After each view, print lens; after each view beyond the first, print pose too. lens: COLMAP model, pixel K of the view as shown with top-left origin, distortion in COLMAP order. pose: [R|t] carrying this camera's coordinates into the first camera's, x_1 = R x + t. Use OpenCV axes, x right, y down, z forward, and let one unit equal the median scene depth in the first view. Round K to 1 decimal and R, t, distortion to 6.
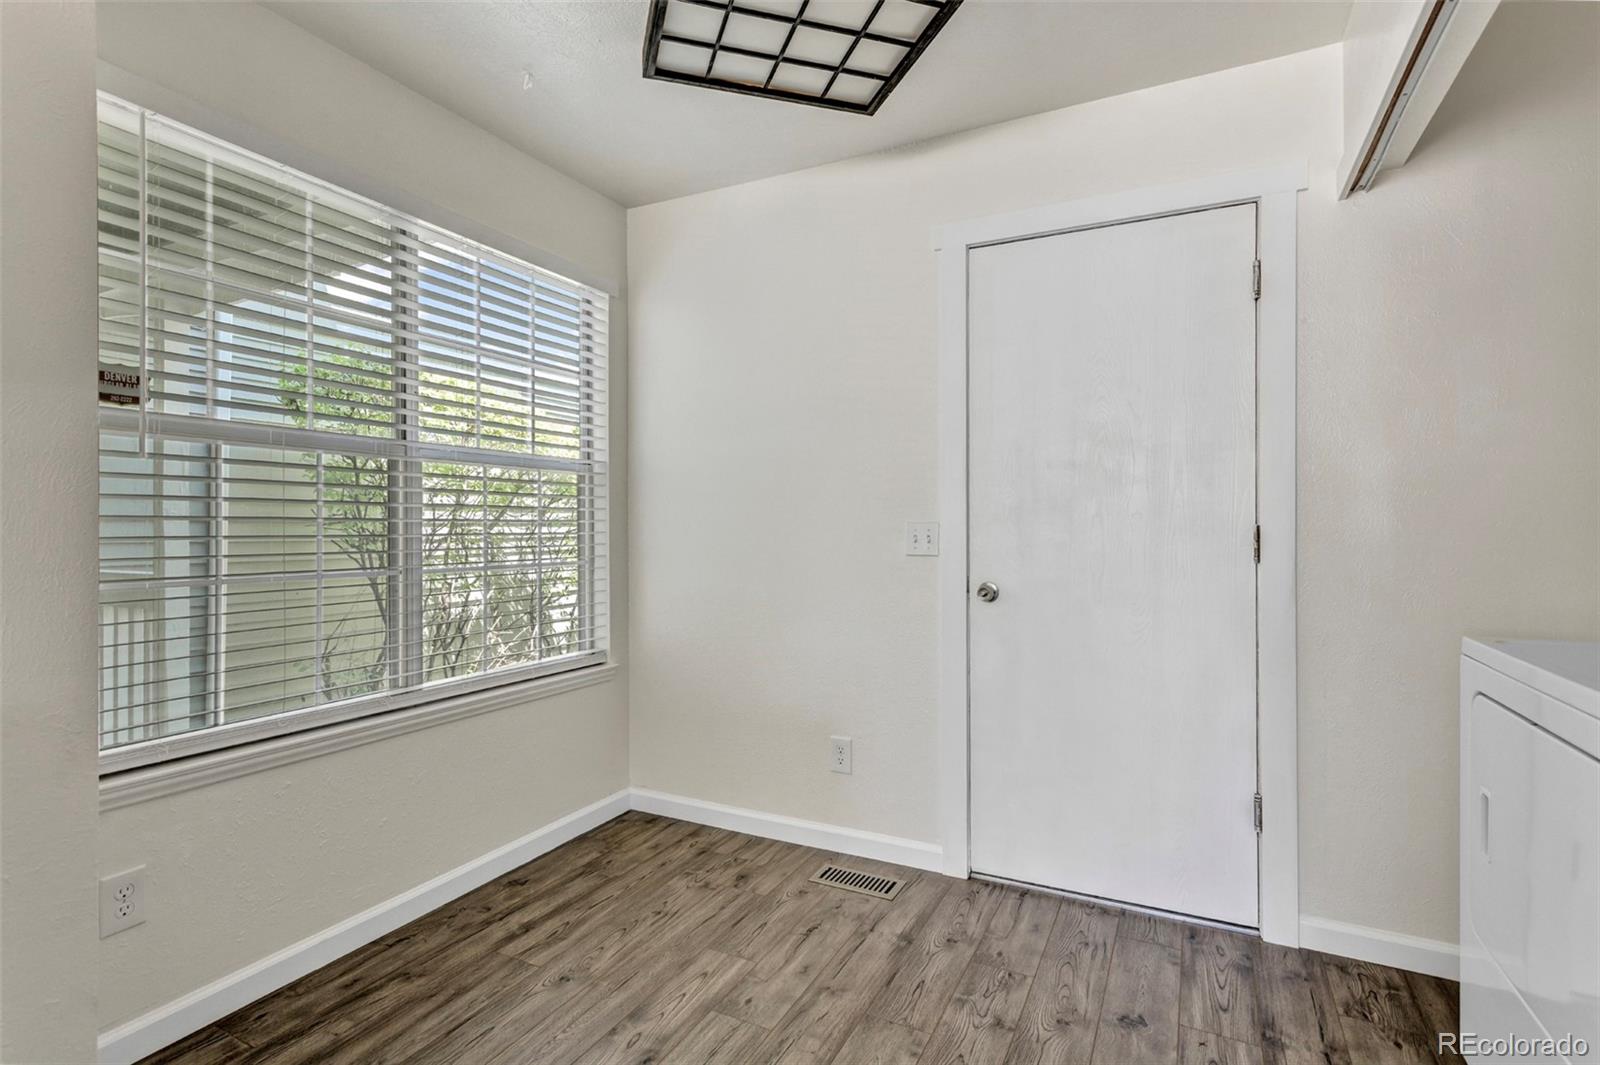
lens RADIAL K [[782.3, 0, 804.1], [0, 782.3, 521.6], [0, 0, 1]] dist [0.011074, -0.000768]
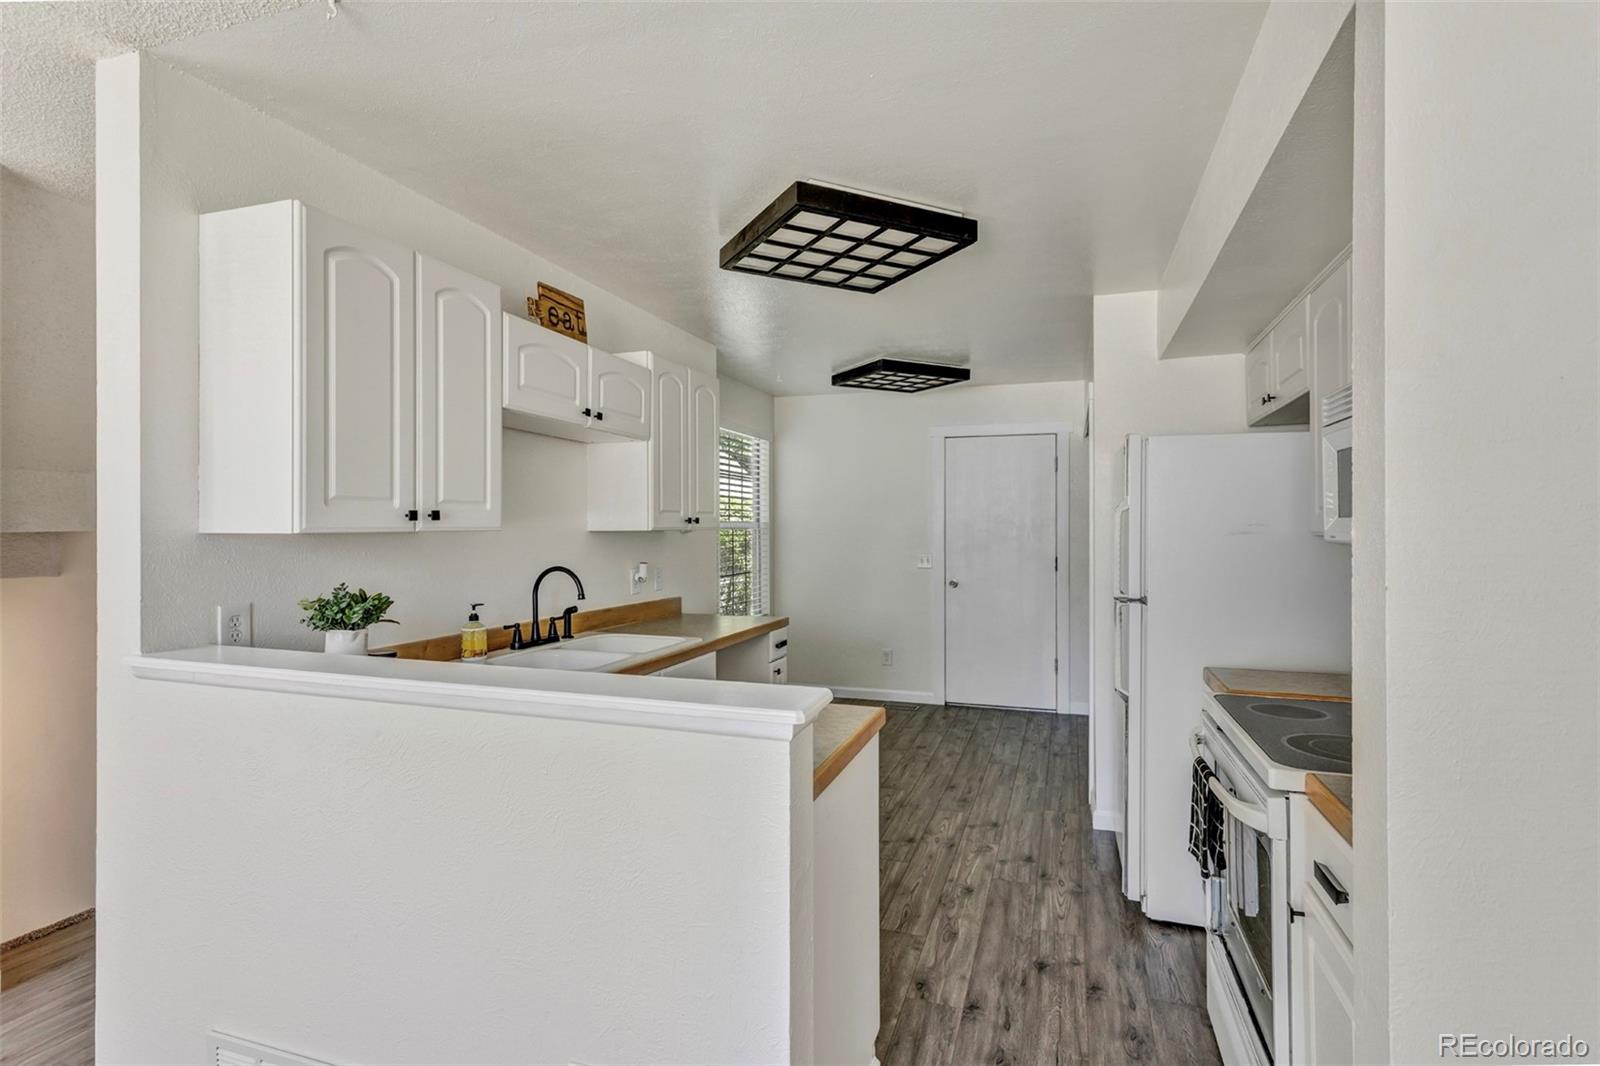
lens RADIAL K [[782.3, 0, 800.1], [0, 782.3, 525.0], [0, 0, 1]] dist [0.011074, -0.000768]
pose [[0.987263, 0.005158, 0.159015, -0.589507], [-0.004242, 0.999972, -0.006096, -0.069430], [-0.159042, 0.005343, 0.987257, -1.245767]]
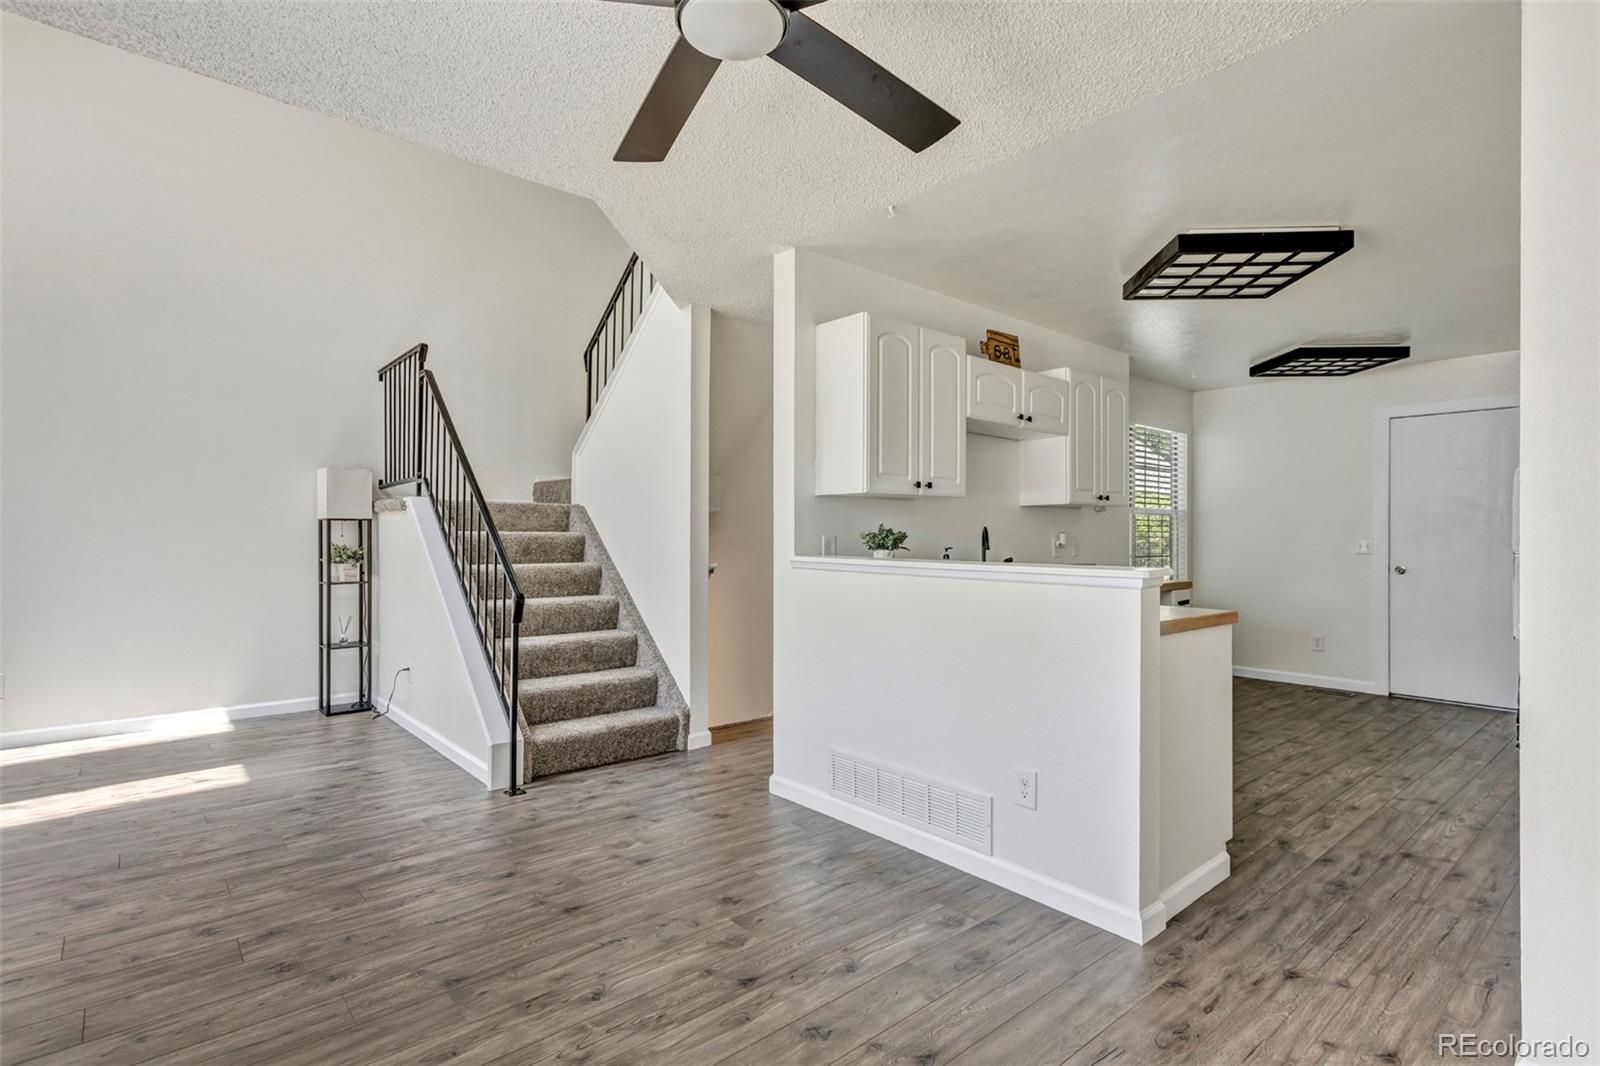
lens RADIAL K [[782.3, 0, 807.3], [0, 782.3, 532.9], [0, 0, 1]] dist [0.011074, -0.000768]
pose [[0.935123, 0.007298, -0.354249, -0.554647], [-0.009513, 0.999945, -0.004513, 0.008116], [0.354196, 0.007590, 0.935140, -1.715342]]
